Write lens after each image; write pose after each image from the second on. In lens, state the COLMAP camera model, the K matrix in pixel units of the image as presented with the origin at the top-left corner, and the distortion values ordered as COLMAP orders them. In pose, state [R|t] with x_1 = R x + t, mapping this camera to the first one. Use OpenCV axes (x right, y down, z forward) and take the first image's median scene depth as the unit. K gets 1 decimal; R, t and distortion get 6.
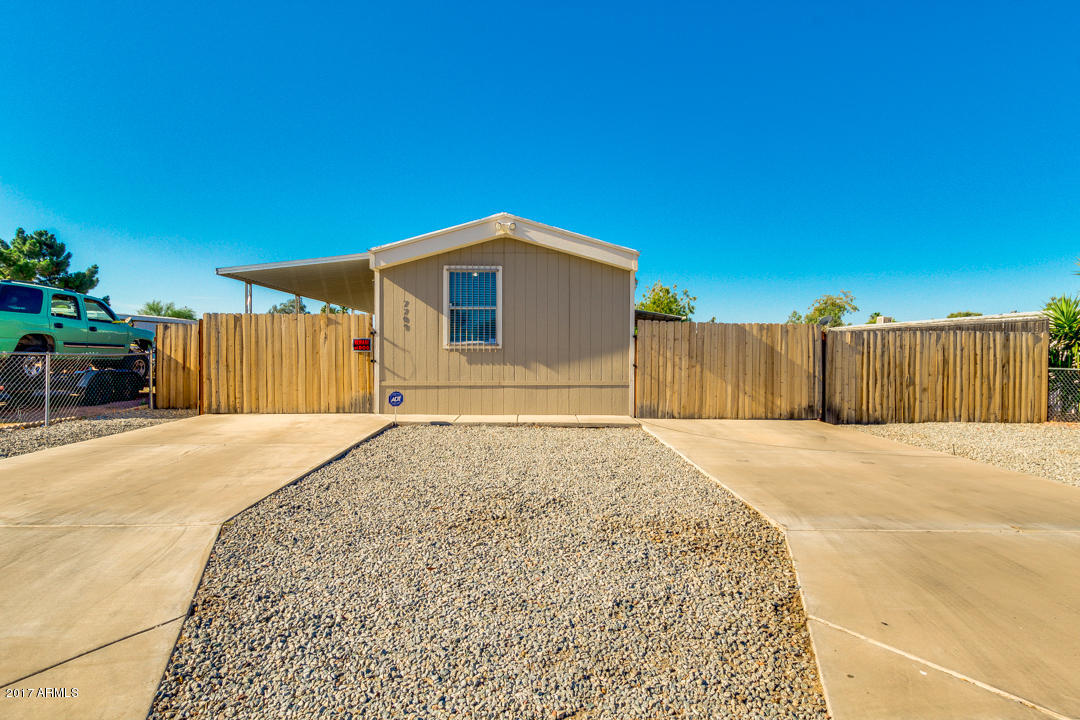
lens RADIAL K [[503.8, 0, 535.3], [0, 503.8, 357.7], [0, 0, 1]] dist [0.001598, 0.001864]
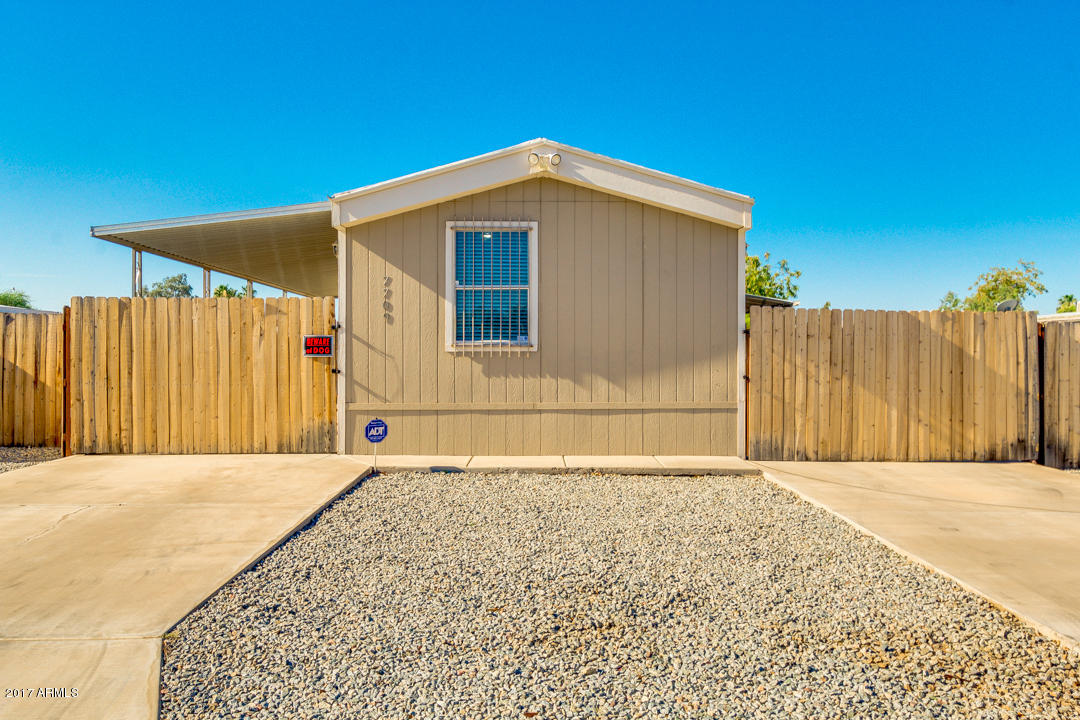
lens RADIAL K [[775.7, 0, 540.3], [0, 775.7, 356.5], [0, 0, 1]] dist [0.001863, -0.009816]
pose [[0.999992, -0.002199, -0.003193, -0.059930], [0.002162, 0.999931, -0.011584, -0.000213], [0.003219, 0.011577, 0.999928, 0.019867]]
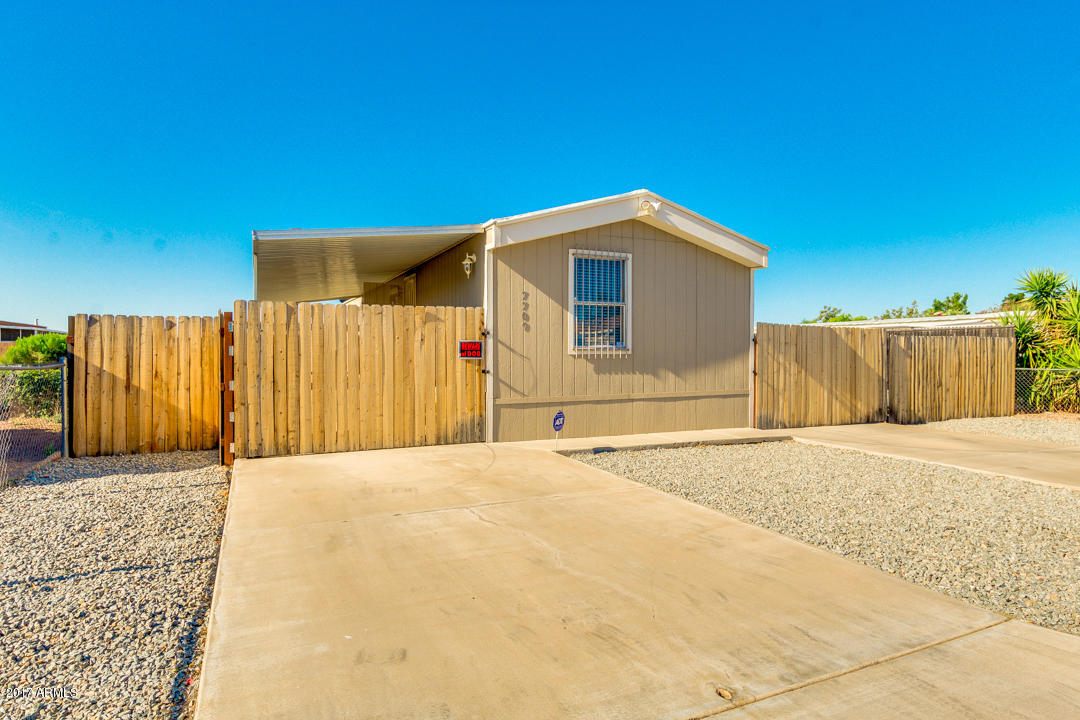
lens RADIAL K [[586.1, 0, 519.4], [0, 586.1, 357.3], [0, 0, 1]] dist [0.007146, 0.000633]
pose [[0.927662, -0.006928, 0.373356, -0.596494], [0.008979, 0.999953, -0.003755, -0.010674], [-0.373313, 0.006835, 0.927680, 0.180878]]
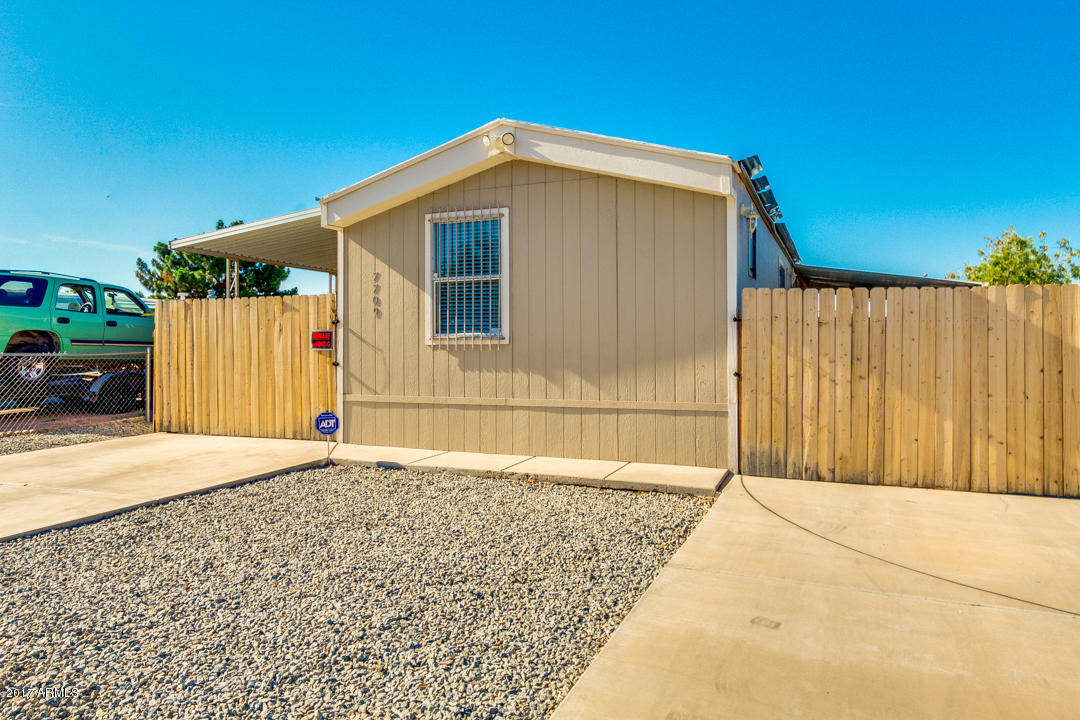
lens RADIAL K [[679.6, 0, 560.0], [0, 679.6, 342.6], [0, 0, 1]] dist [0.006424, 0.003105]
pose [[0.925644, -0.007147, -0.378329, 0.298761], [0.000297, 0.999835, -0.018161, -0.005474], [0.378396, 0.016698, 0.925493, 0.272829]]
